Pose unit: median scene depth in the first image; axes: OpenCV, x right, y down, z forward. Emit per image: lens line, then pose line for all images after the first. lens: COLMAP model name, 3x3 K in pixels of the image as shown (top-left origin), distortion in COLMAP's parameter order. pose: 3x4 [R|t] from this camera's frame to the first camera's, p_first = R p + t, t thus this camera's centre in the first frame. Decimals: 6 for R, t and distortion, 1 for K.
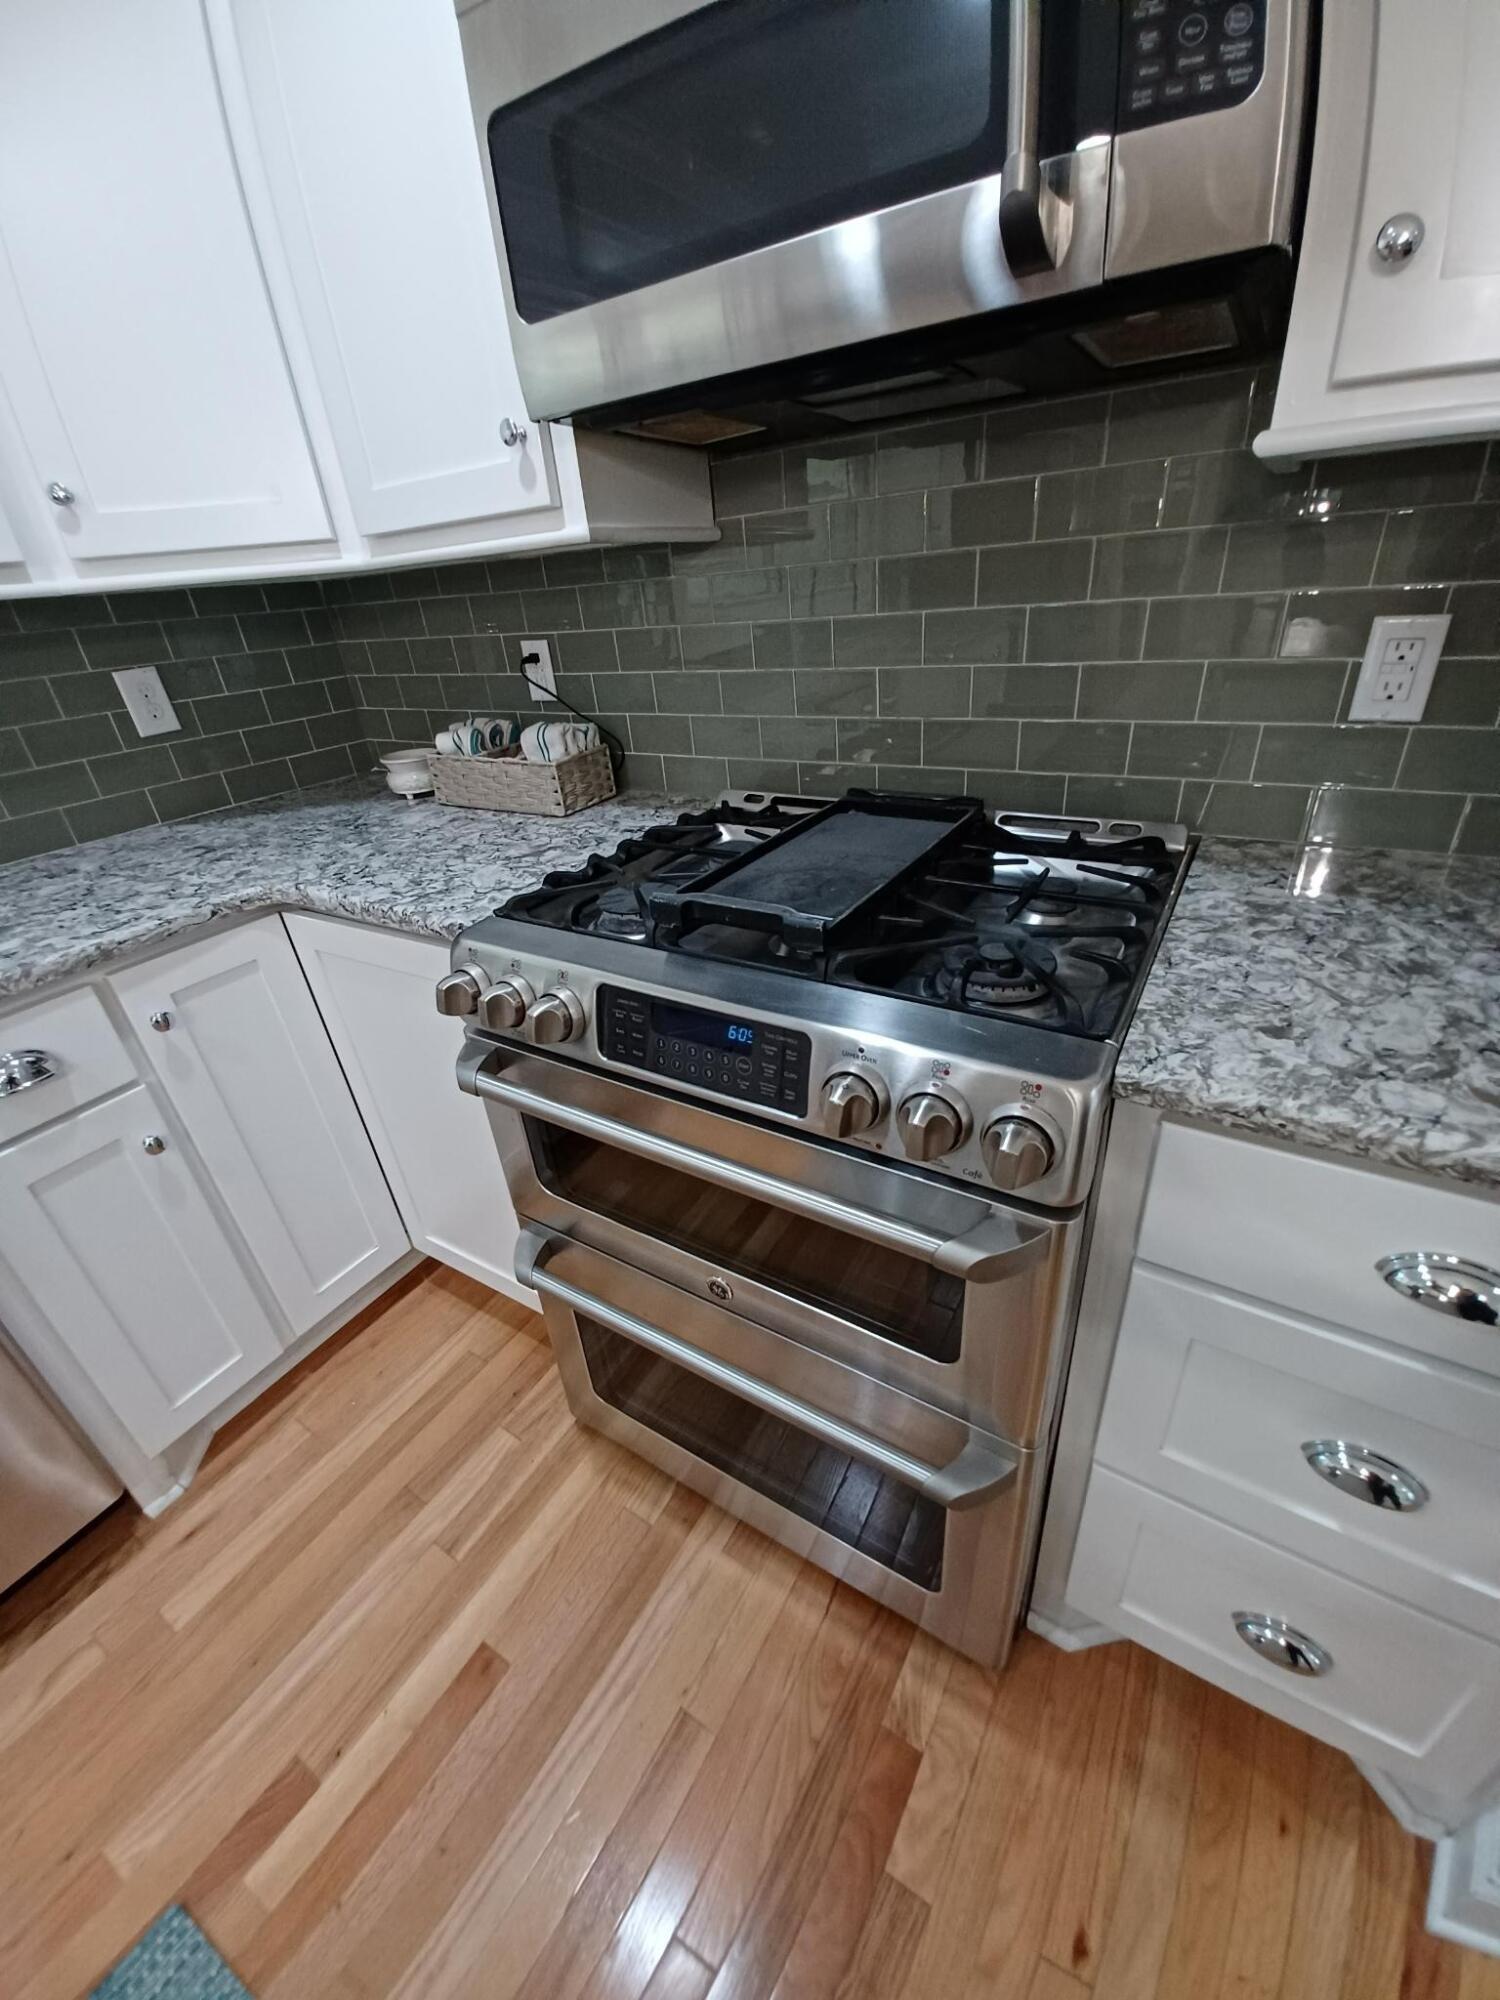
lens RADIAL K [[778.2, 0, 750.0], [0, 778.2, 1000.0], [0, 0, 1]] dist [0.001760, 0.000121]
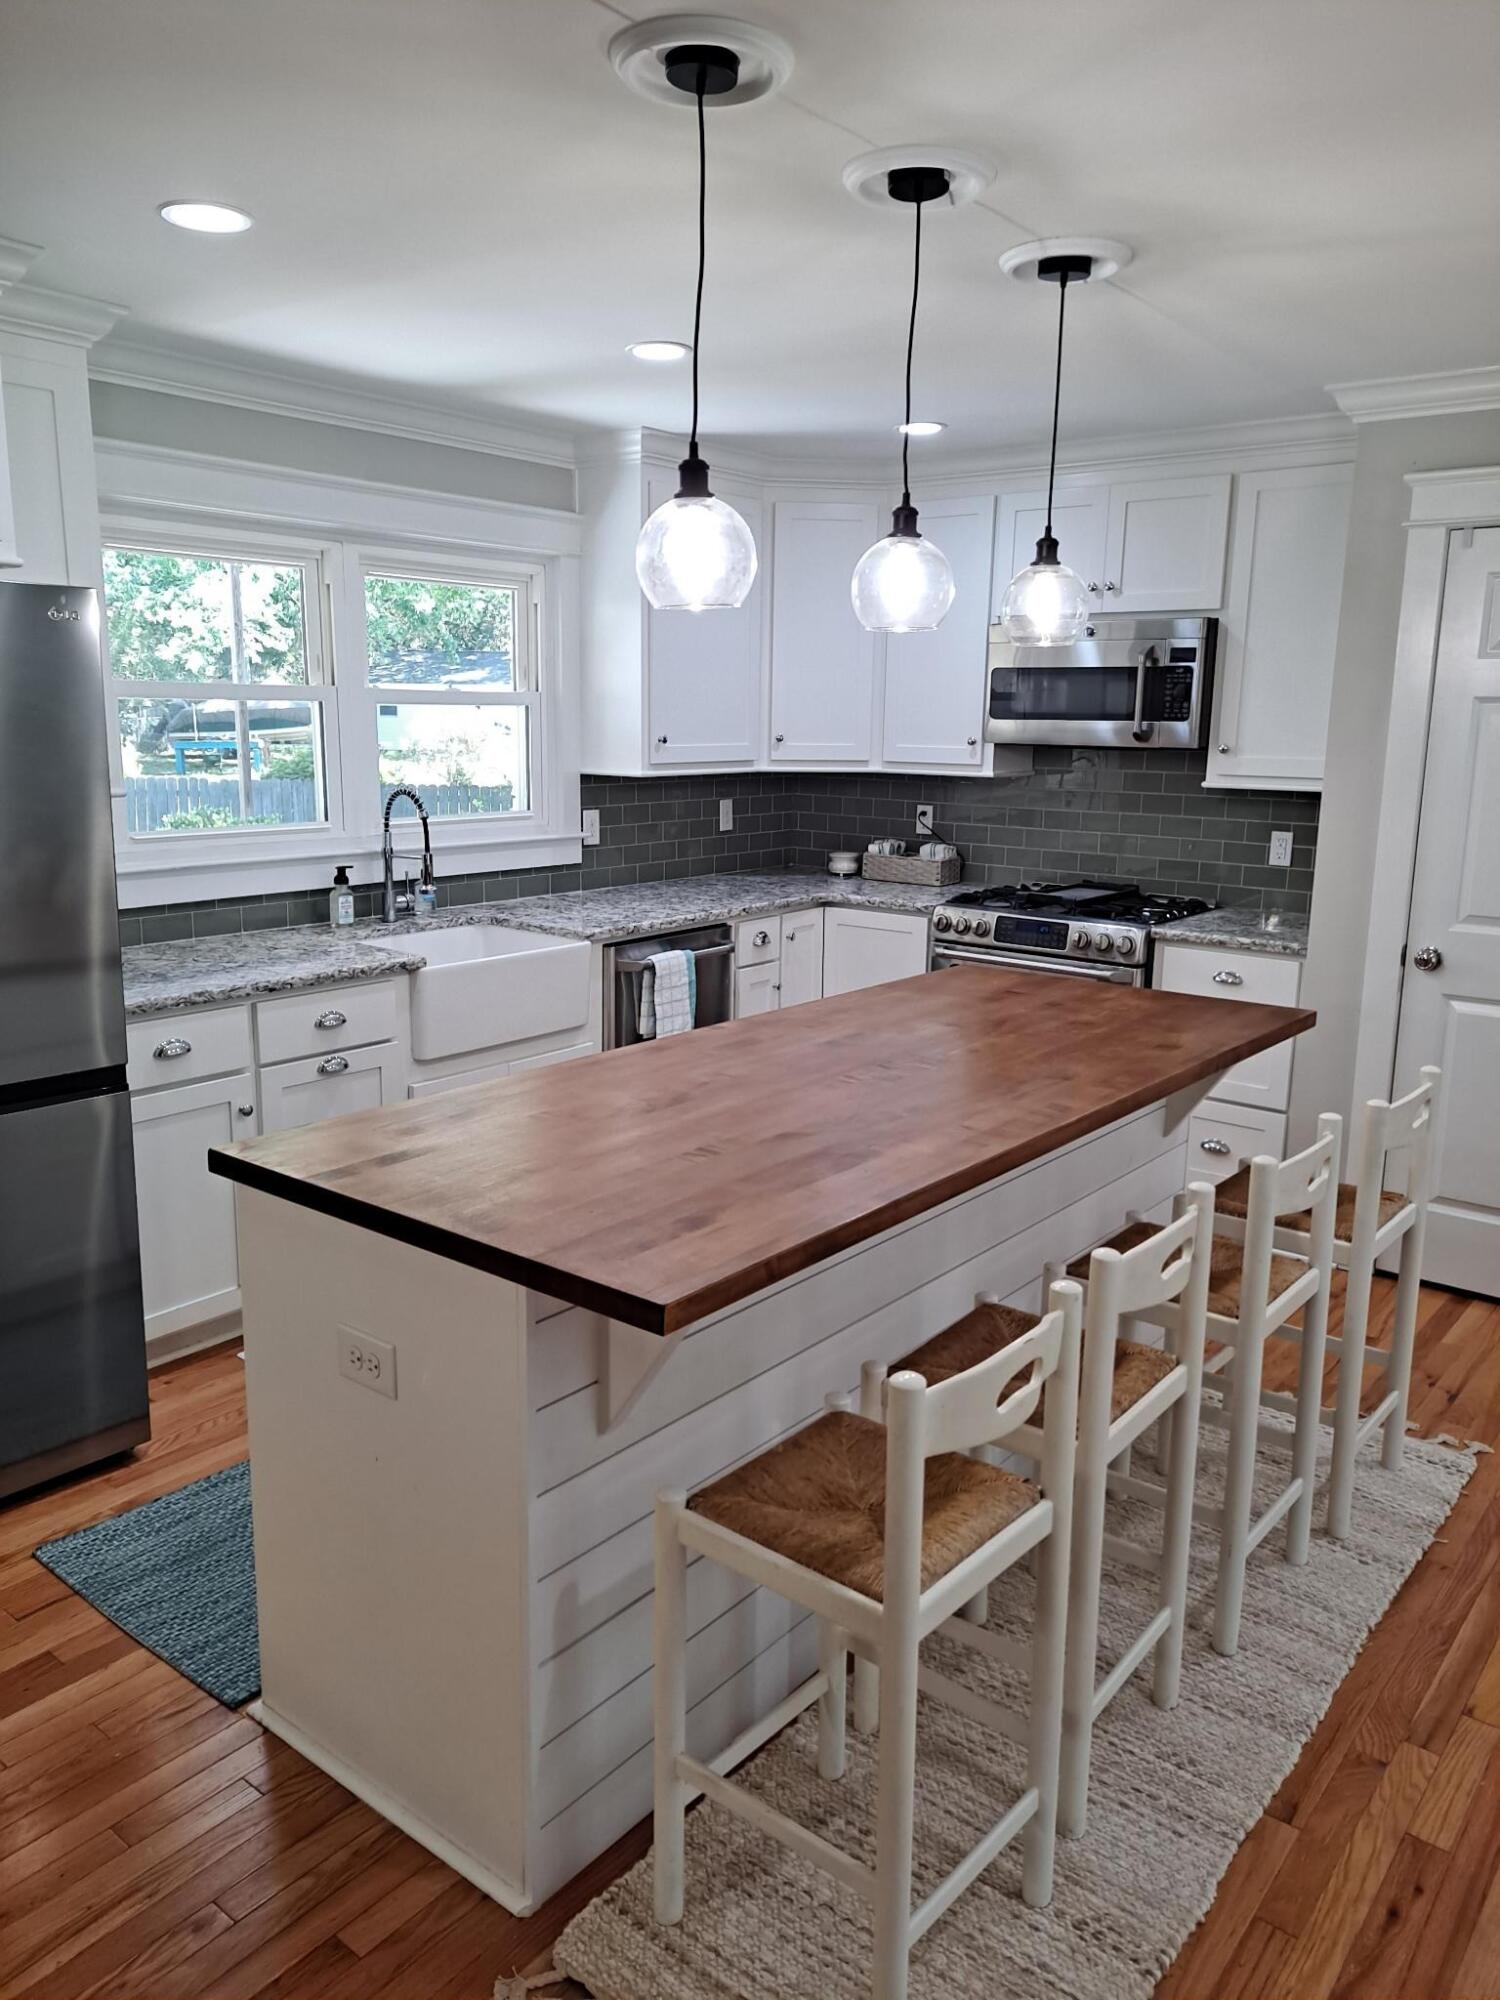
lens RADIAL K [[1439.5, 0, 750.0], [0, 1439.5, 1000.0], [0, 0, 1]] dist [0.004617, 0.000542]
pose [[0.989344, 0.109304, -0.096184, -0.439955], [-0.132340, 0.950522, -0.281060, 1.535310], [0.060704, 0.290794, 0.954858, -3.331256]]
